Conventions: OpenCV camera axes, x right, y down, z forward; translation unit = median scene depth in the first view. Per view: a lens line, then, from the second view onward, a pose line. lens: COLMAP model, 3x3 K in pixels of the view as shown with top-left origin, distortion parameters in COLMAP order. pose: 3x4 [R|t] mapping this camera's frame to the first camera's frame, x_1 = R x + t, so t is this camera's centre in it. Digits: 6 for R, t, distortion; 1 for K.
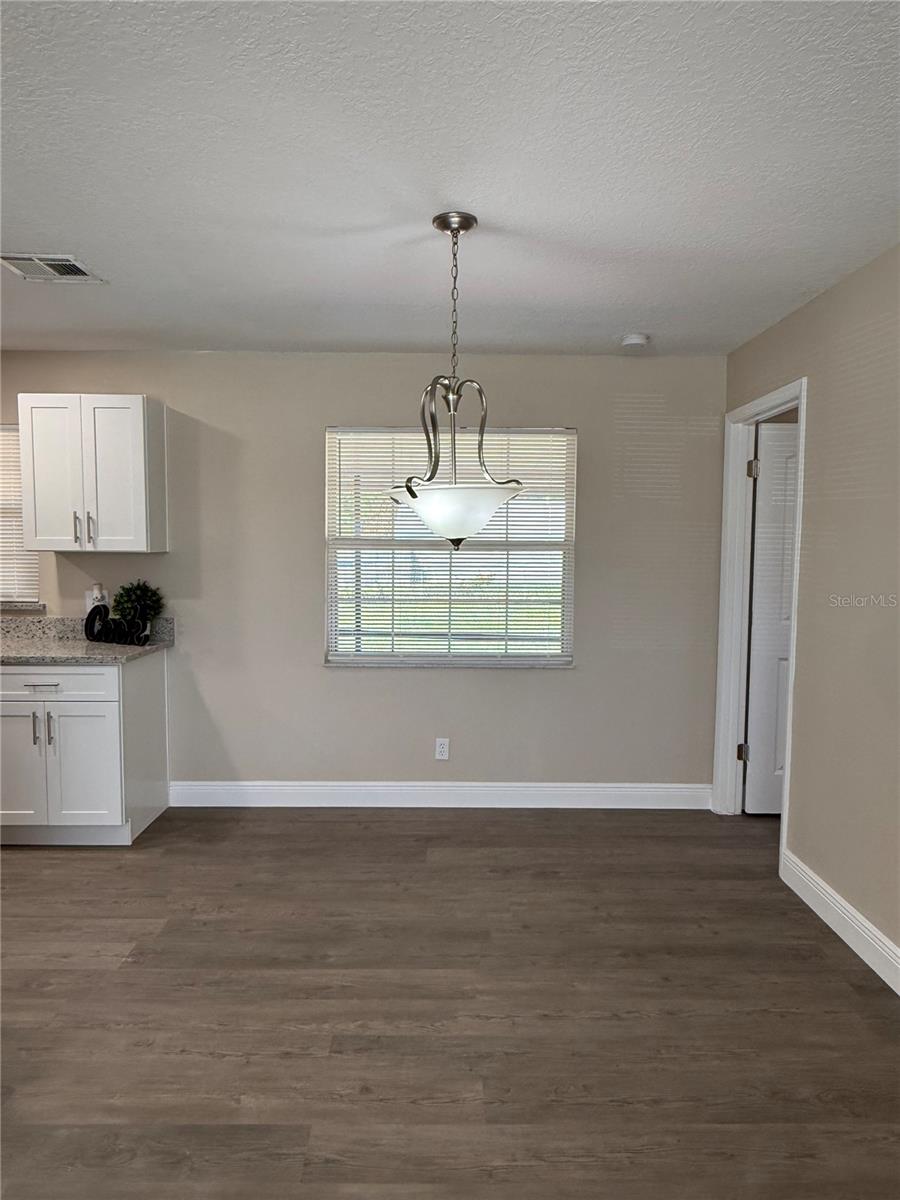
lens RADIAL K [[790.6, 0, 445.7], [0, 790.6, 596.7], [0, 0, 1]] dist [-0.002118, -0.000117]
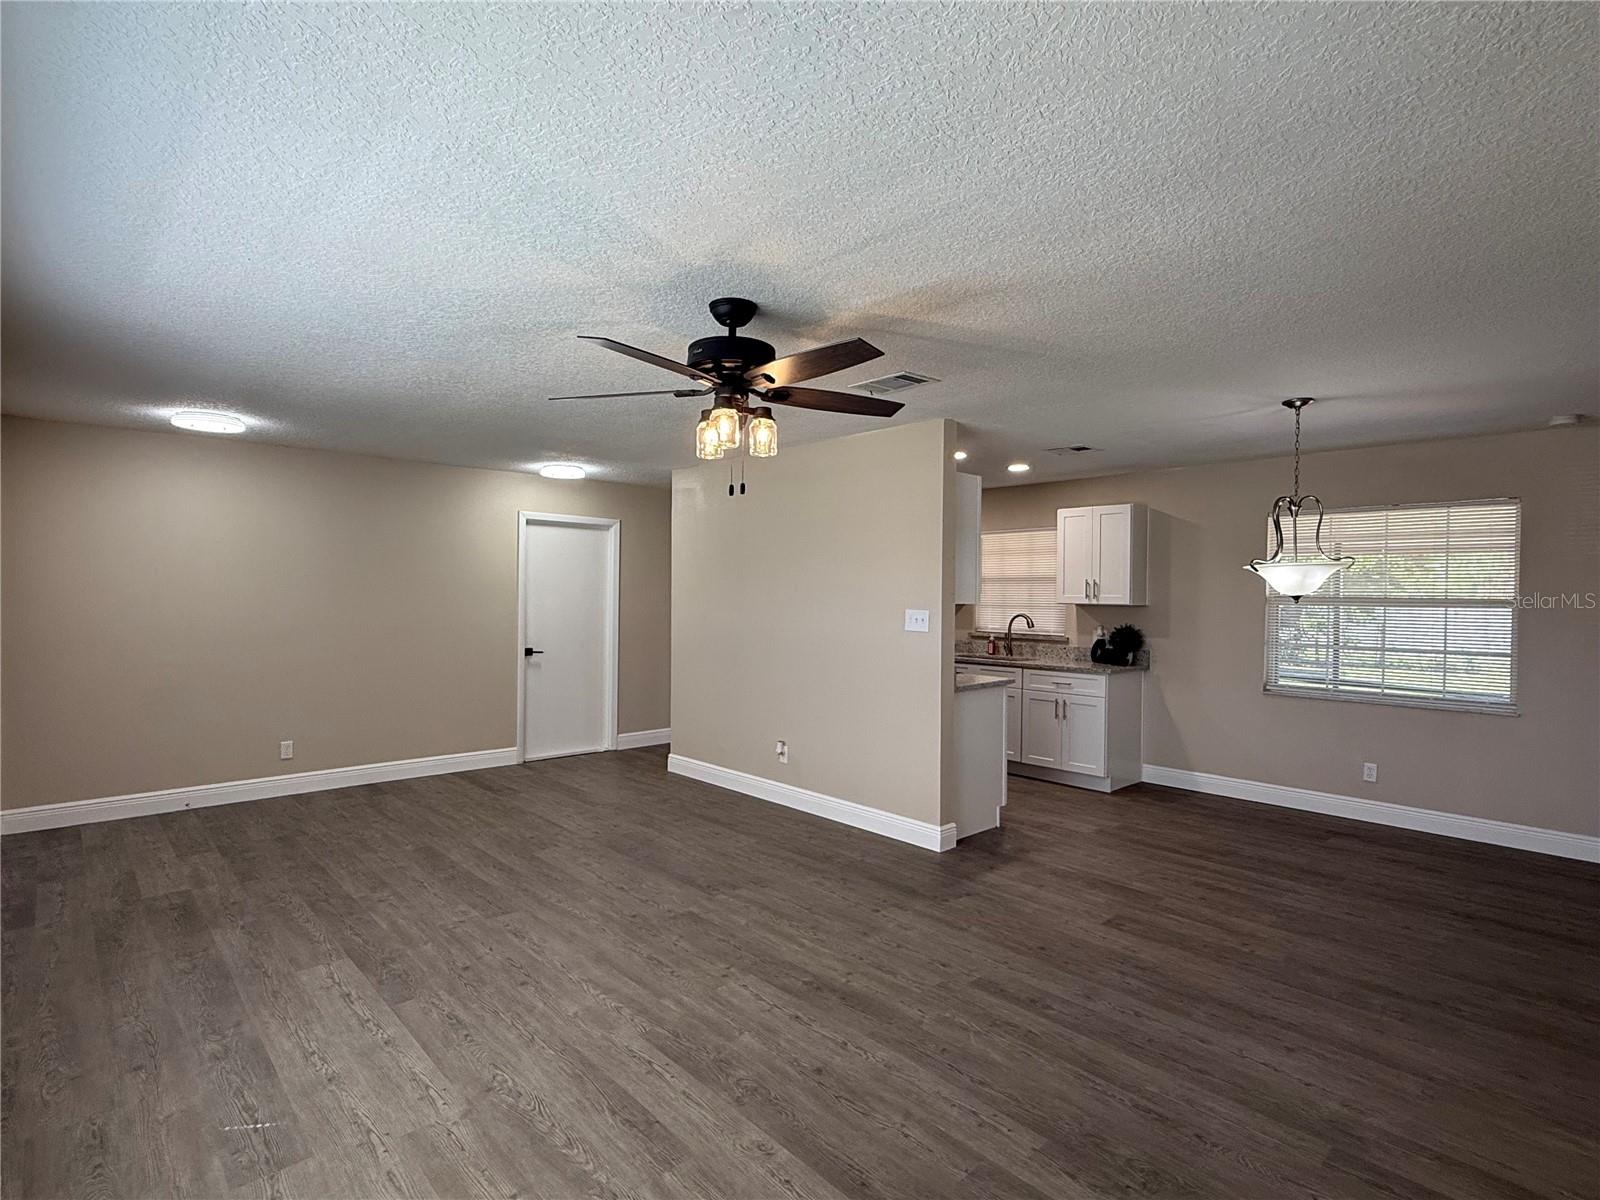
lens RADIAL K [[806.5, 0, 800.3], [0, 806.5, 607.2], [0, 0, 1]] dist [0.001735, -0.000327]
pose [[0.678794, 0.011652, -0.734236, 0.350253], [-0.057253, 0.997670, -0.037097, 0.044036], [0.732093, 0.067218, 0.677880, -0.548909]]
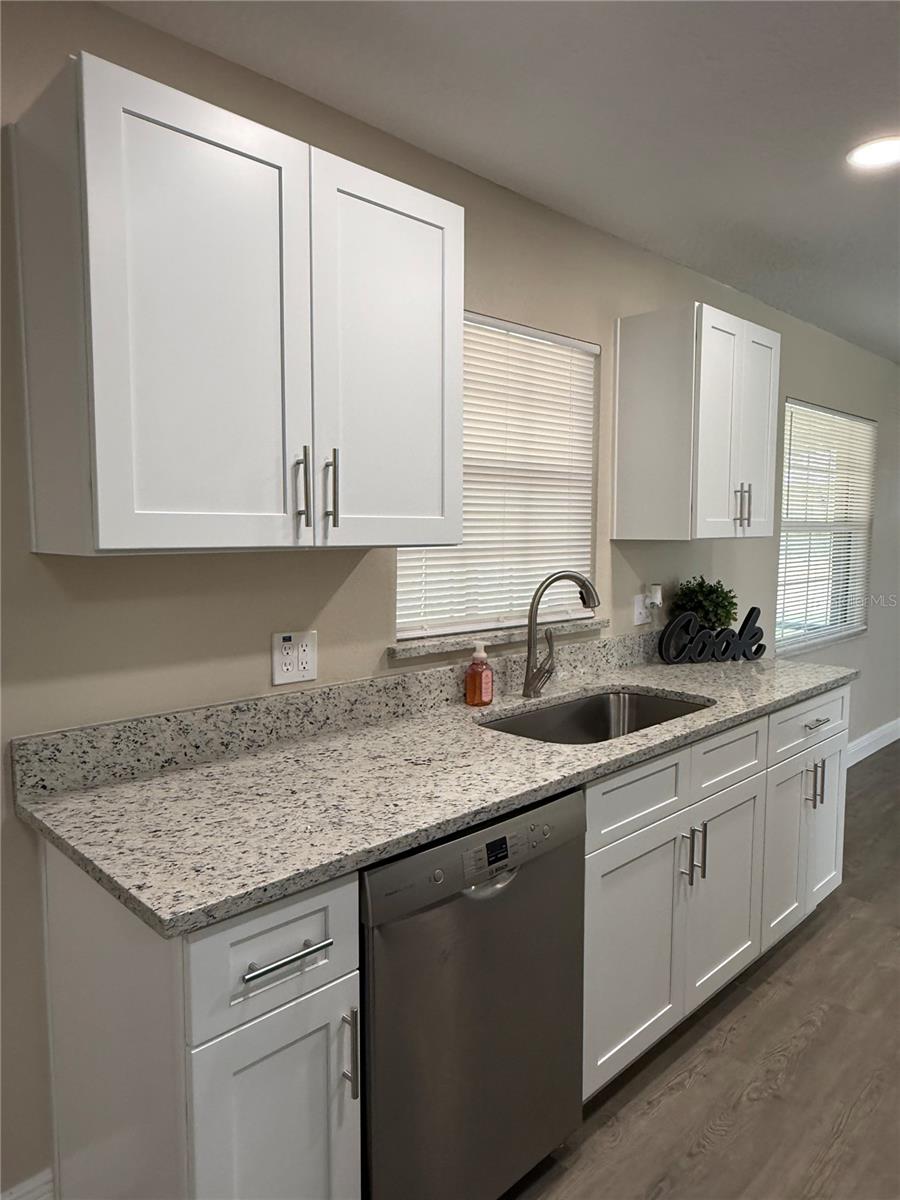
lens RADIAL K [[790.6, 0, 445.7], [0, 790.6, 596.7], [0, 0, 1]] dist [-0.002118, -0.000117]
pose [[0.711480, -0.066434, 0.699559, -1.195465], [0.052605, 0.997763, 0.041252, -0.048877], [-0.700735, 0.007451, 0.713383, 0.692651]]
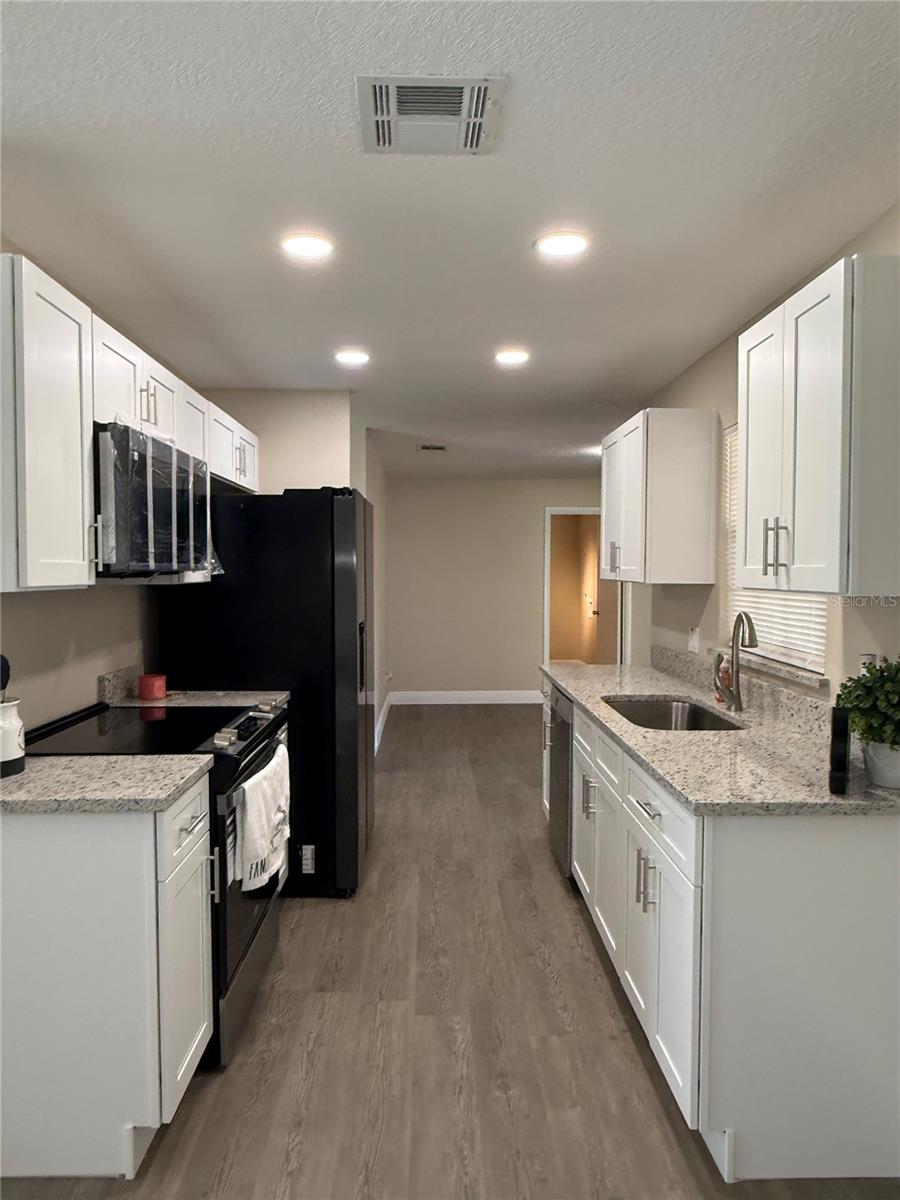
lens RADIAL K [[790.6, 0, 445.7], [0, 790.6, 596.7], [0, 0, 1]] dist [-0.002118, -0.000117]
pose [[0.023411, 0.029785, -0.999282, 0.099020], [-0.073026, 0.996937, 0.028005, -0.052793], [0.997055, 0.072318, 0.025514, 0.786836]]
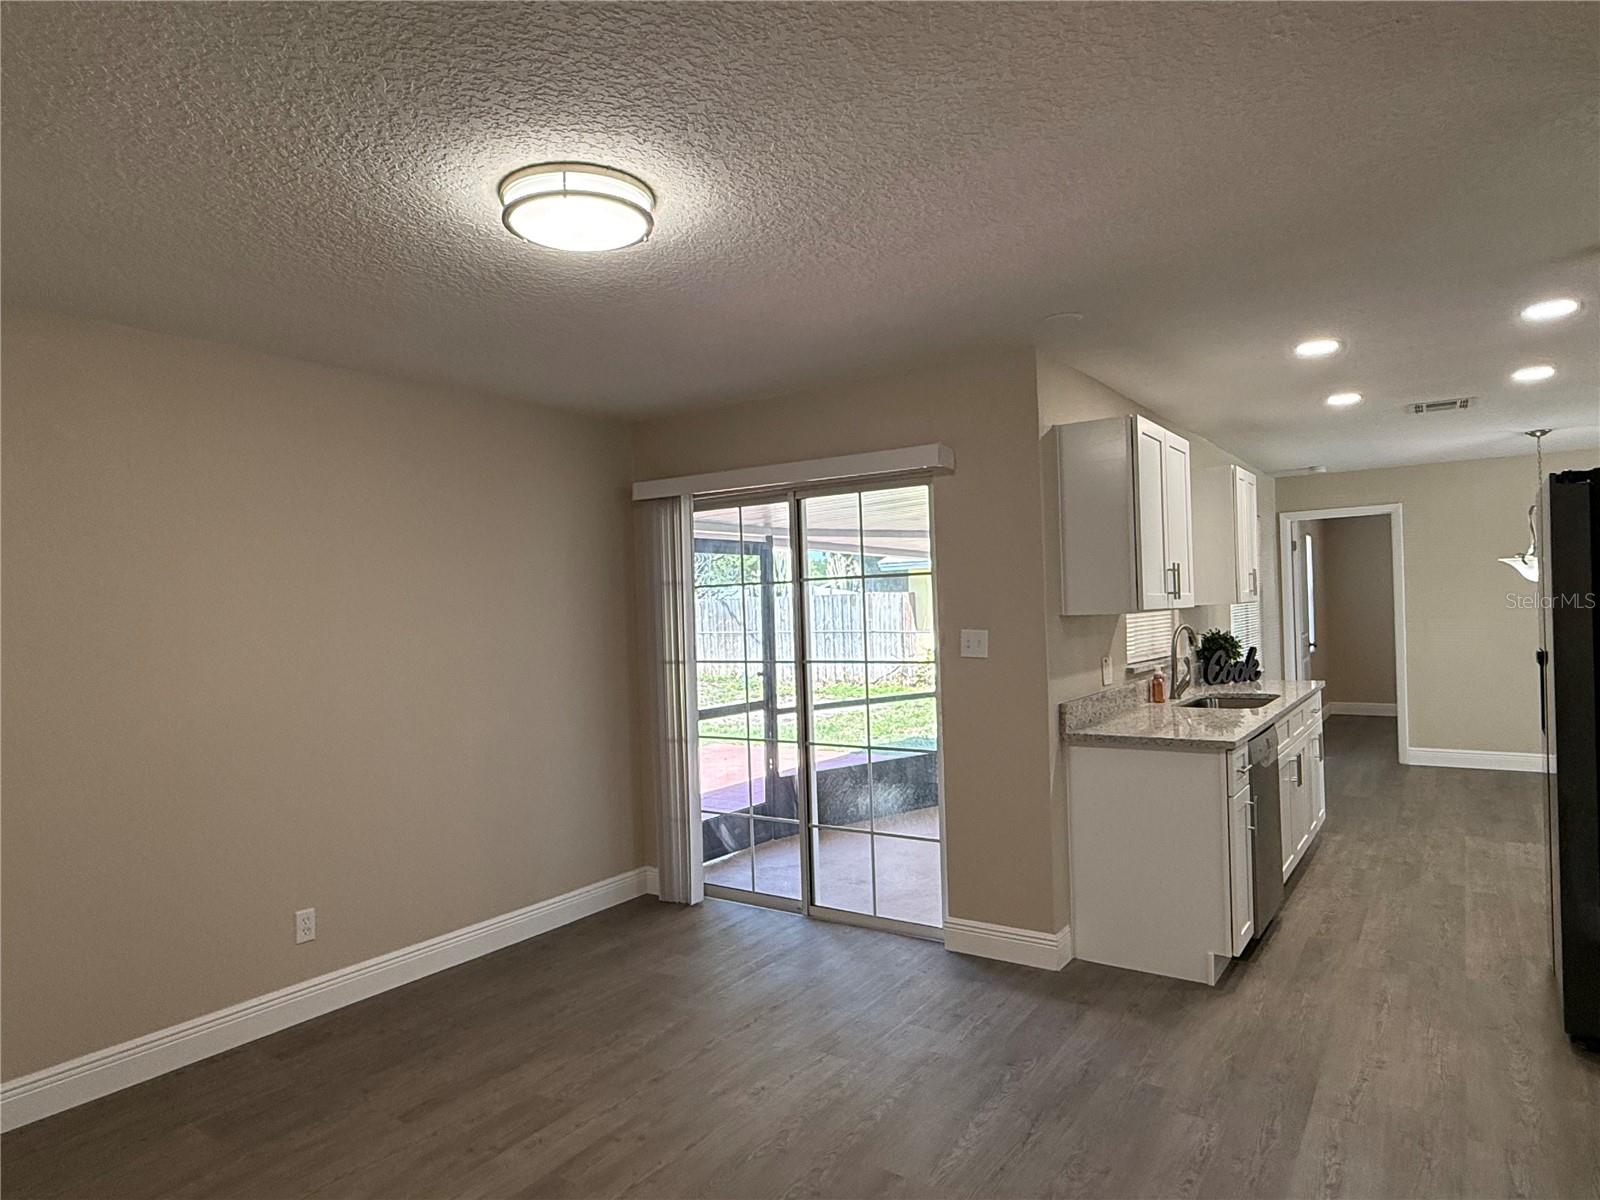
lens RADIAL K [[977.3, 0, 800.0], [0, 977.3, 600.0], [0, 0, 1]] dist [0.005676, 0.003048]
pose [[0.559314, -0.018126, 0.828758, -2.105564], [0.091401, 0.995014, -0.039923, -0.065668], [-0.823902, 0.098079, 0.558181, 0.767524]]
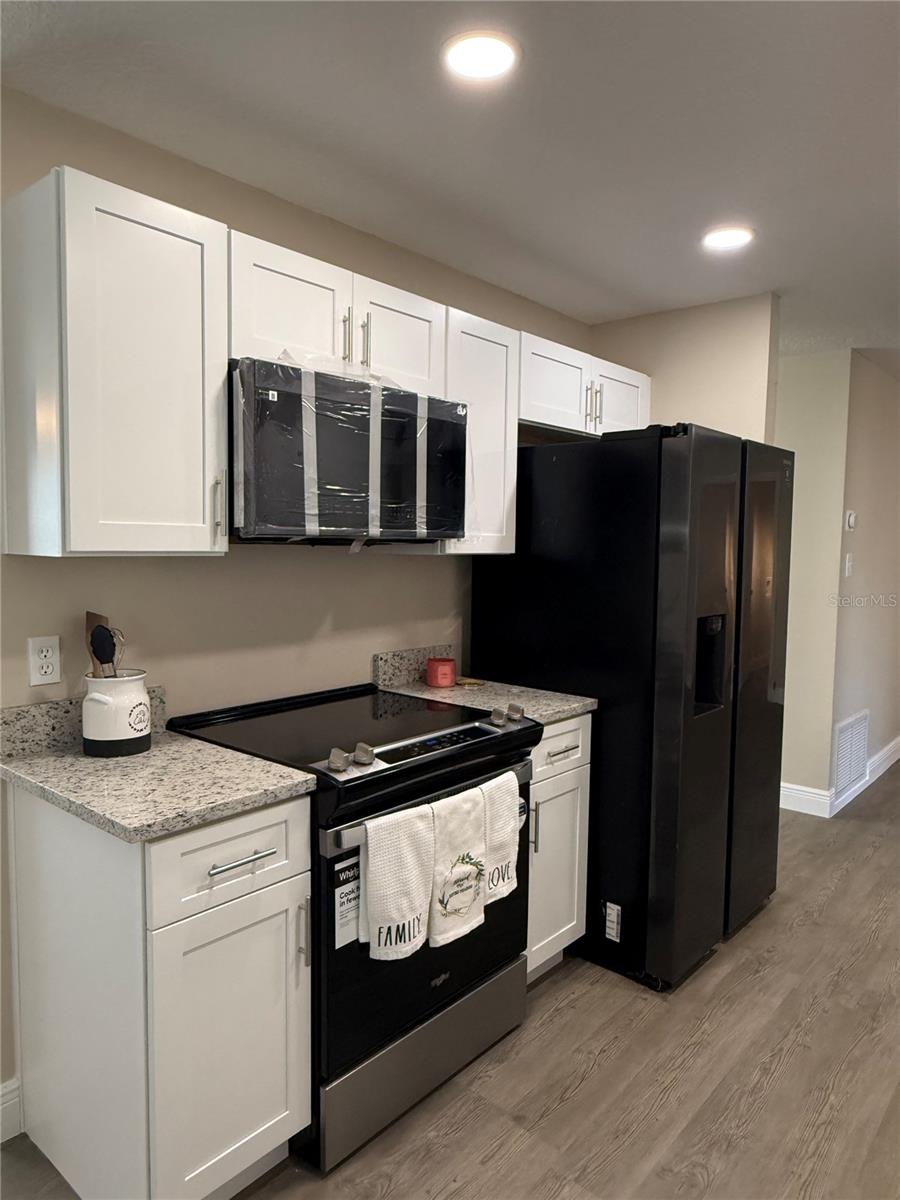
lens RADIAL K [[790.6, 0, 445.7], [0, 790.6, 596.7], [0, 0, 1]] dist [-0.002118, -0.000117]
pose [[-0.653162, 0.042671, -0.756015, -0.204610], [-0.070497, 0.990648, 0.116821, -0.066559], [0.753930, 0.129600, -0.644045, 0.975053]]
